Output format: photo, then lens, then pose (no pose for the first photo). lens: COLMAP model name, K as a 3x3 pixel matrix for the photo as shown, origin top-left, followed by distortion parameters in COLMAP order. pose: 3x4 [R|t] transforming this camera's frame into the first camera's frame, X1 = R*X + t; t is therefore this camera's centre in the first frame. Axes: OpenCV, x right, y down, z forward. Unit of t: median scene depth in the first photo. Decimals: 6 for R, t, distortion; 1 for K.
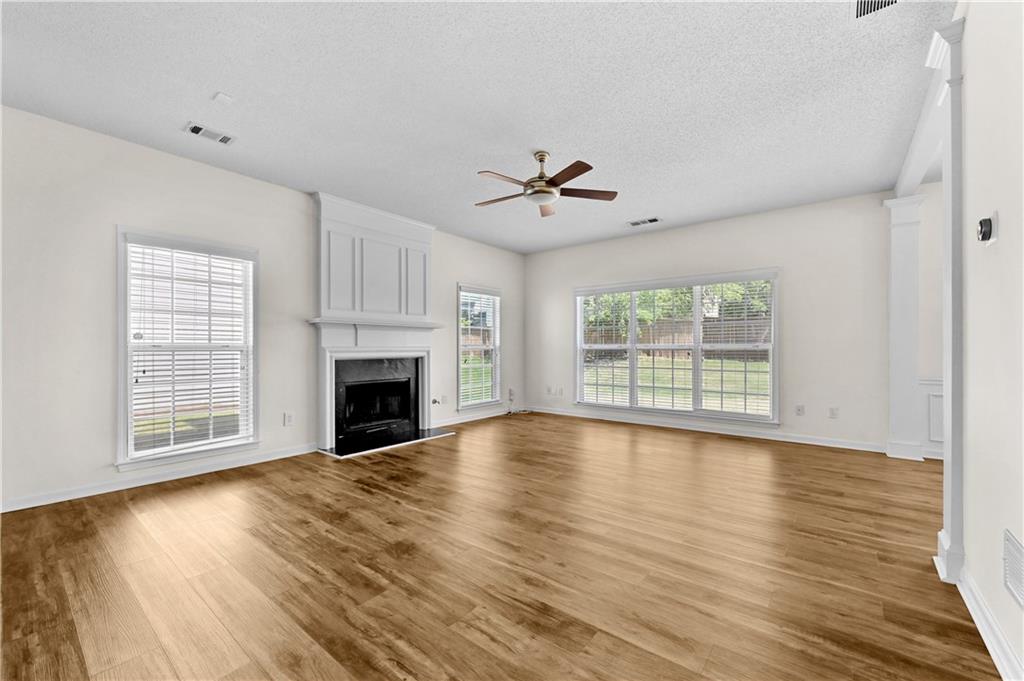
lens RADIAL K [[410.6, 0, 512.0], [0, 410.6, 340.5], [0, 0, 1]] dist [0.000987, 0.000492]
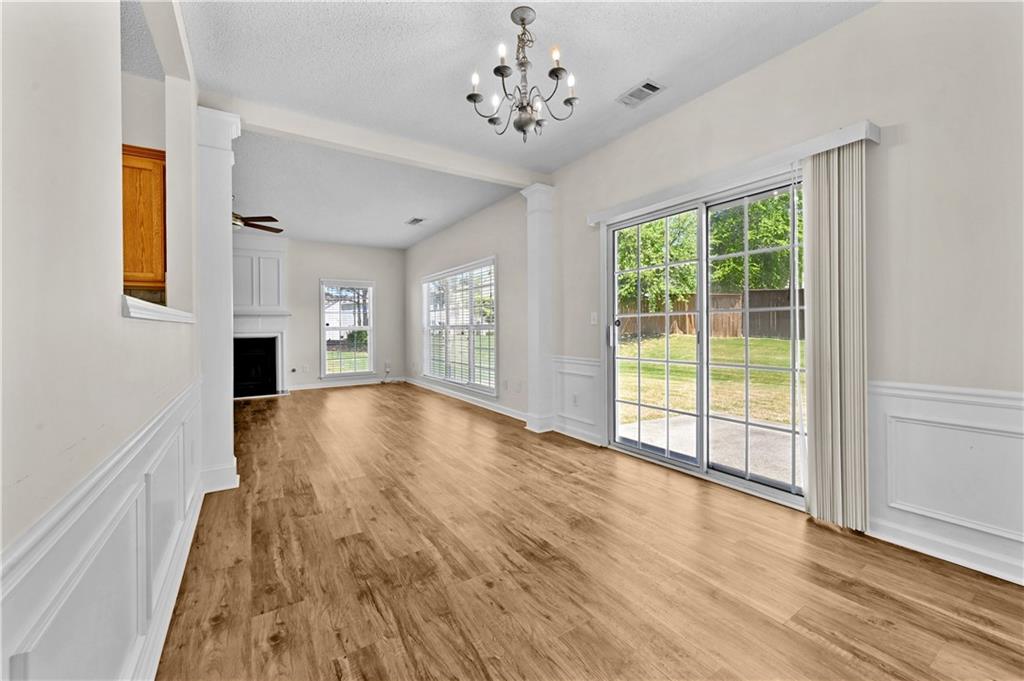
lens RADIAL K [[415.4, 0, 512.7], [0, 415.4, 327.8], [0, 0, 1]] dist [-0.000047, 0.000034]
pose [[0.947651, -0.008986, -0.319183, 1.147468], [0.016089, 0.999678, 0.019624, -0.004468], [0.318904, -0.023732, 0.947490, -0.049318]]
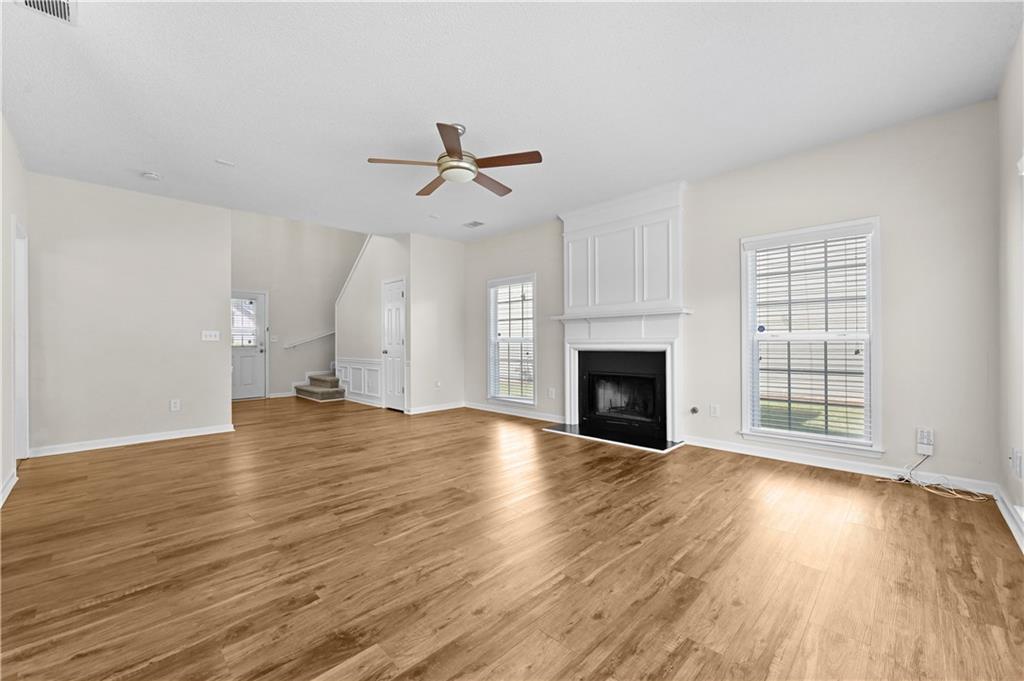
lens RADIAL K [[410.6, 0, 512.0], [0, 410.6, 340.5], [0, 0, 1]] dist [0.000987, 0.000492]
pose [[-0.099383, -0.000857, -0.995049, 0.748632], [0.026107, 0.999653, -0.003469, 0.018489], [0.994707, -0.026323, -0.099326, 0.943620]]
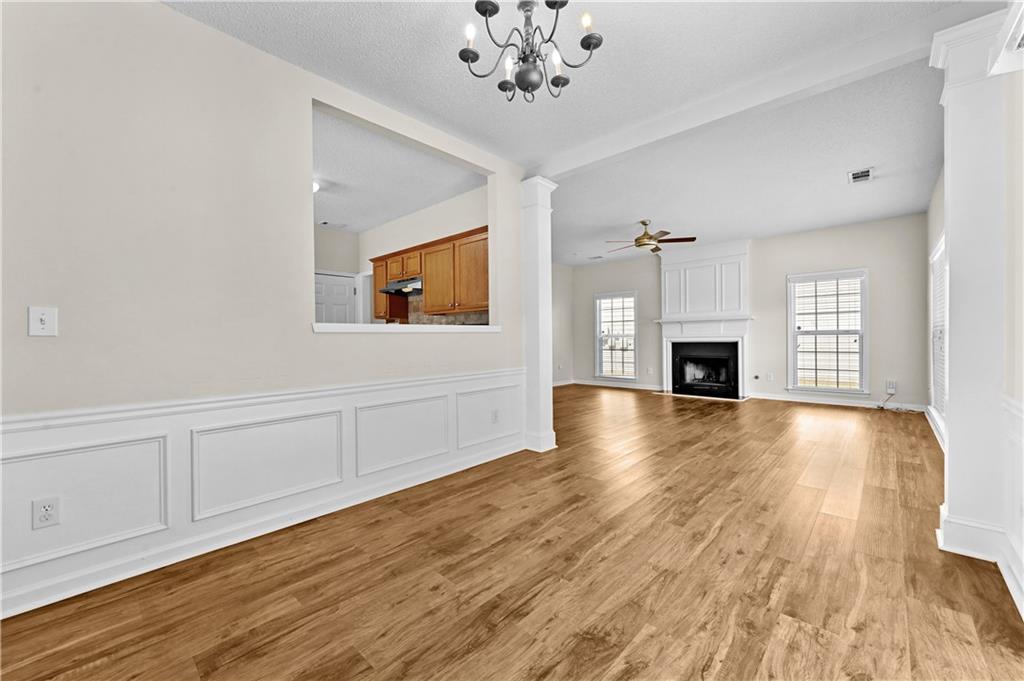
lens RADIAL K [[402.4, 0, 505.4], [0, 402.4, 342.3], [0, 0, 1]] dist [-0.002293, 0.000013]
pose [[-0.084600, 0.014434, -0.996310, 1.386878], [0.030882, 0.999453, 0.011857, 0.004920], [0.995936, -0.029765, -0.084999, 0.435394]]
